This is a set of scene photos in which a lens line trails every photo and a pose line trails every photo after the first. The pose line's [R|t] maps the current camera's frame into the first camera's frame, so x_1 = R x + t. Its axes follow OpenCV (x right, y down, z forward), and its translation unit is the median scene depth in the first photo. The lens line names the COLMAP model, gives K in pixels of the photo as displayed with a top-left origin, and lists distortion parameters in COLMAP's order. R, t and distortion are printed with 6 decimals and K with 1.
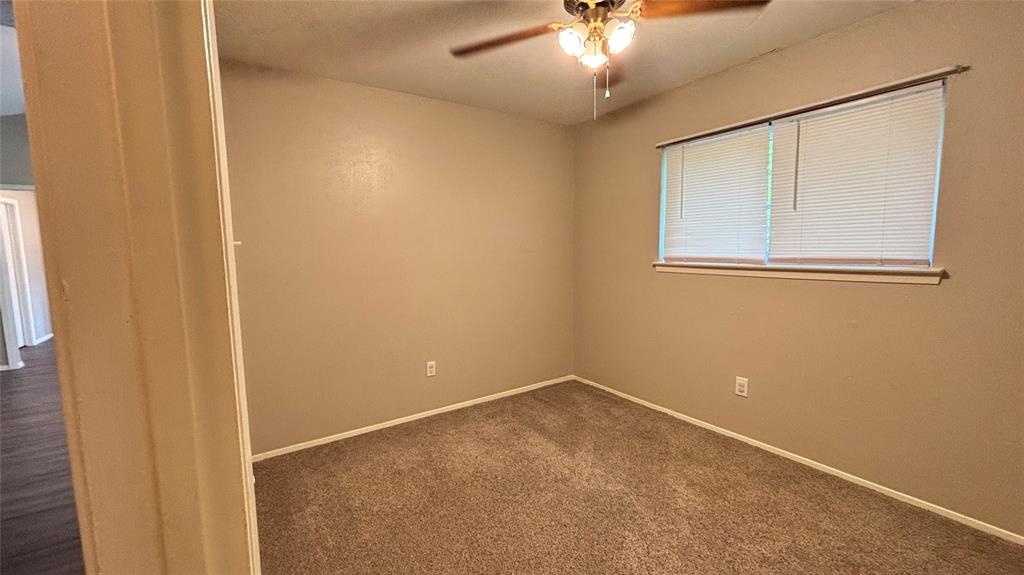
lens RADIAL K [[414.4, 0, 515.5], [0, 414.4, 287.7], [0, 0, 1]] dist [-0.001362, -0.000460]
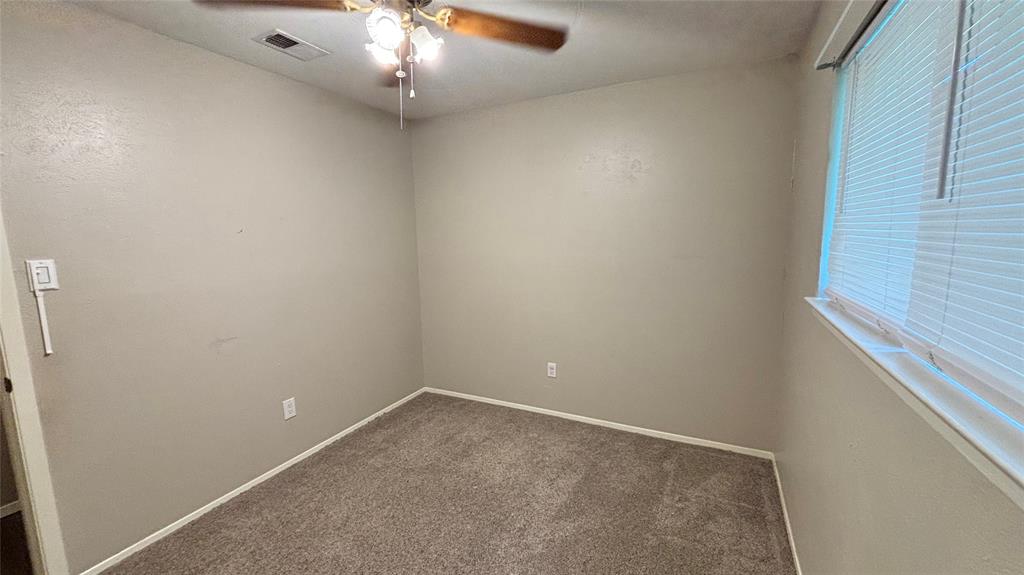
lens RADIAL K [[414.4, 0, 515.5], [0, 414.4, 287.7], [0, 0, 1]] dist [-0.001362, -0.000460]
pose [[0.493929, 0.128464, -0.859960, 0.636245], [-0.093023, 0.991157, 0.094633, -0.096062], [0.864512, 0.033254, 0.501511, 0.442926]]
